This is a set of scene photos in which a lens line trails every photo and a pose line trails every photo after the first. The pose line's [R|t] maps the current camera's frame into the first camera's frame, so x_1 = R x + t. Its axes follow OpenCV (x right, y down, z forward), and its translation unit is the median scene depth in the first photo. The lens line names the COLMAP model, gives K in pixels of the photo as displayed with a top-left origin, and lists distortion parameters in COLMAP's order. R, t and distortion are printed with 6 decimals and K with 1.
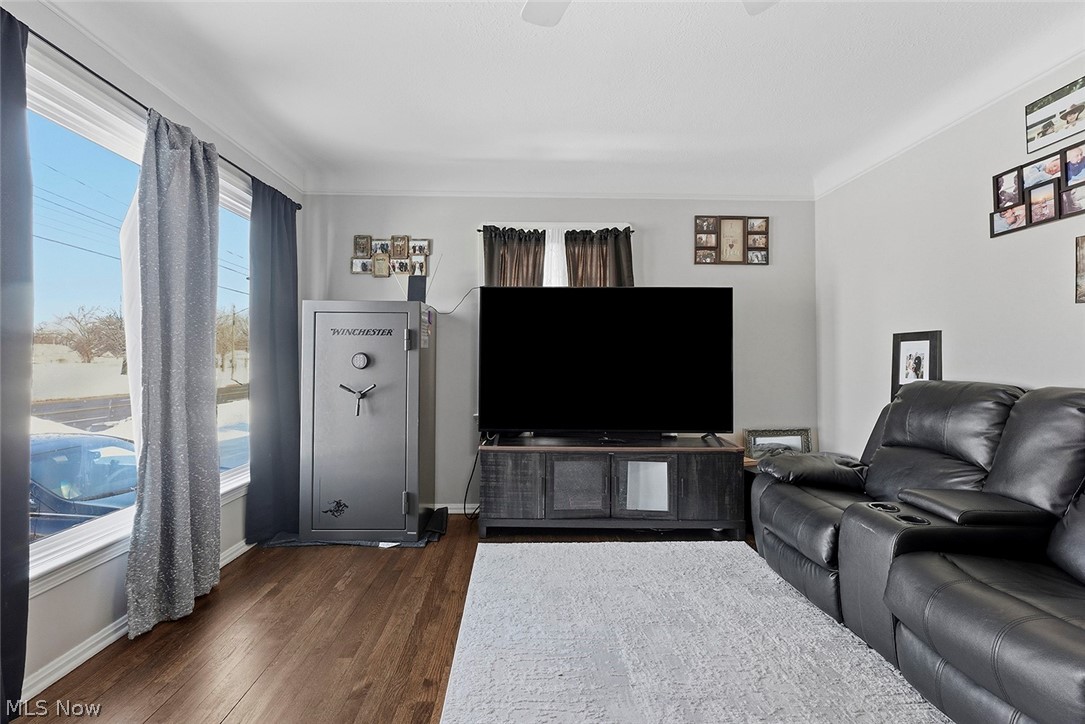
lens RADIAL K [[456.2, 0, 538.7], [0, 456.2, 351.8], [0, 0, 1]] dist [-0.002006, 0.000087]
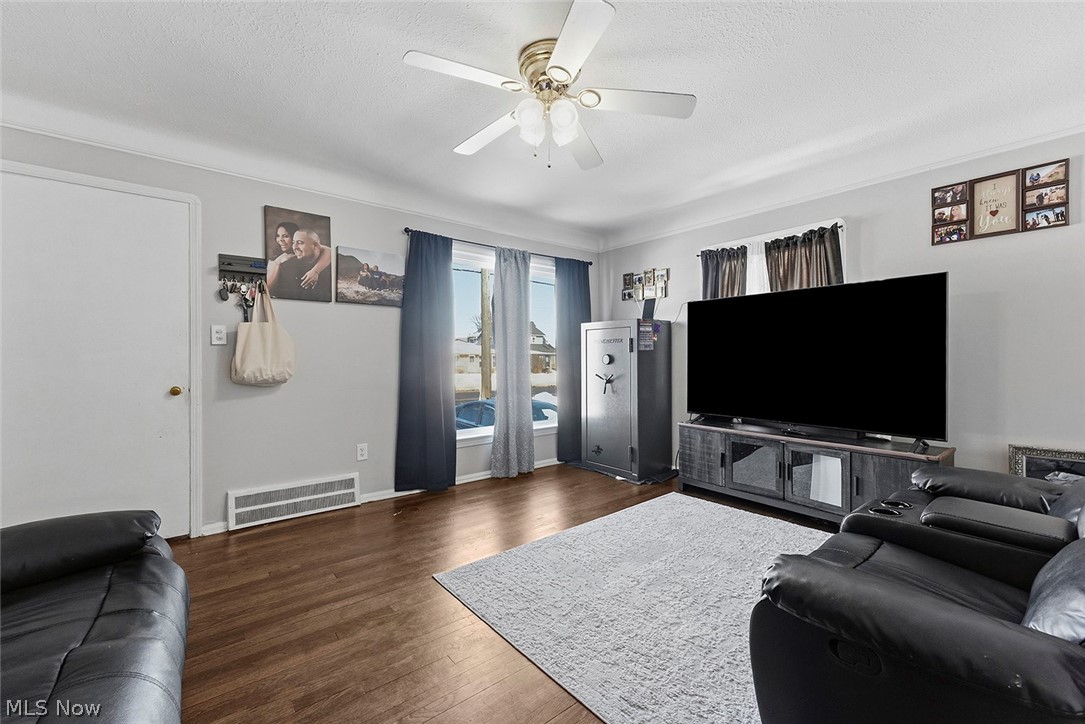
lens RADIAL K [[438.2, 0, 536.3], [0, 438.2, 365.4], [0, 0, 1]] dist [-0.002079, 0.000283]
pose [[0.615485, 0.006940, -0.788118, 0.561432], [0.017653, 0.999589, 0.022588, 0.002272], [0.787951, -0.027816, 0.615109, -0.107257]]
